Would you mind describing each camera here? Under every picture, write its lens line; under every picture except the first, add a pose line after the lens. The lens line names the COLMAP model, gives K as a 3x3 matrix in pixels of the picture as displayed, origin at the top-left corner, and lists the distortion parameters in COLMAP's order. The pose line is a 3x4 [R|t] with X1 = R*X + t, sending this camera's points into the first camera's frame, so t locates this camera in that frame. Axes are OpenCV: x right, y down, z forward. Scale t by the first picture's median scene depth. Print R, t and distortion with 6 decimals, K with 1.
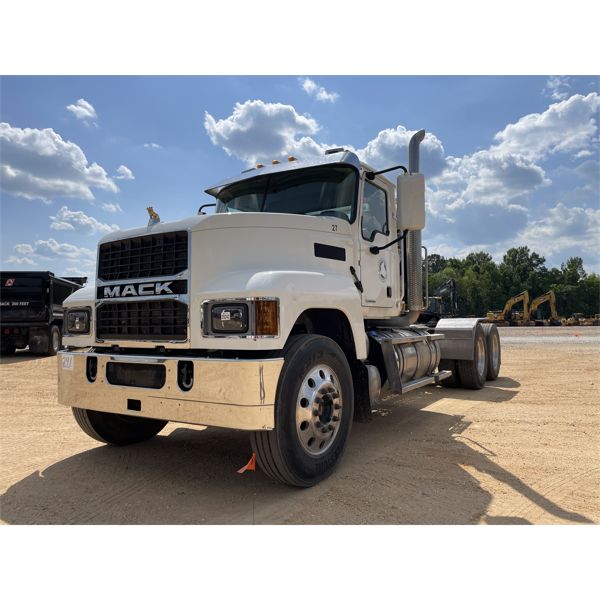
lens RADIAL K [[454.1, 0, 301.9], [0, 454.1, 305.4], [0, 0, 1]] dist [0.045605, -0.021853]
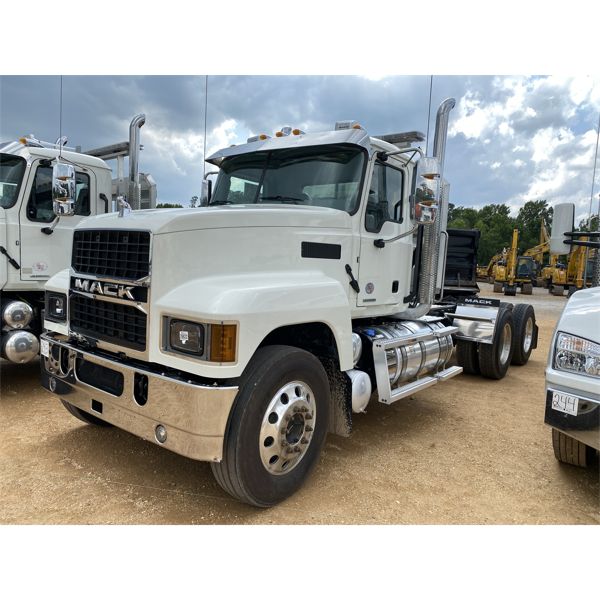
lens RADIAL K [[454.1, 0, 299.9], [0, 454.1, 303.6], [0, 0, 1]] dist [0.045605, -0.021853]
pose [[0.992347, 0.076248, -0.097125, 0.130335], [-0.062537, 0.988578, 0.137126, -0.152101], [0.106471, -0.130003, 0.985780, 0.106637]]
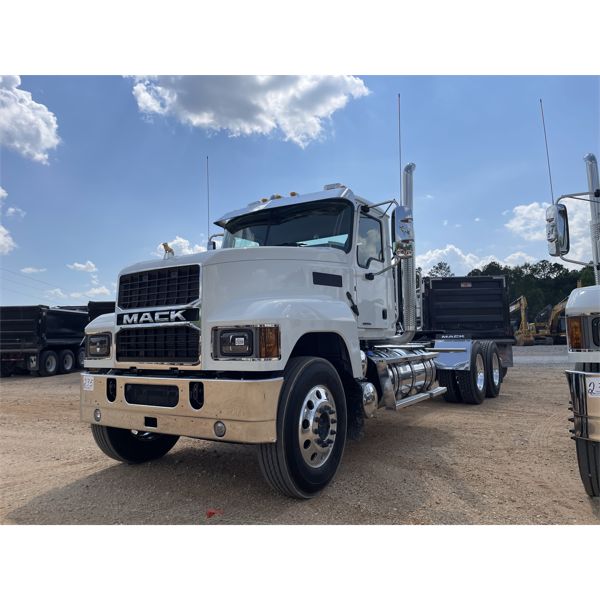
lens RADIAL K [[454.1, 0, 305.0], [0, 454.1, 296.9], [0, 0, 1]] dist [0.045605, -0.021853]
pose [[0.999916, -0.009470, -0.008833, 0.018571], [0.008961, 0.998393, -0.055950, -0.016917], [0.009348, 0.055866, 0.998394, -0.107958]]
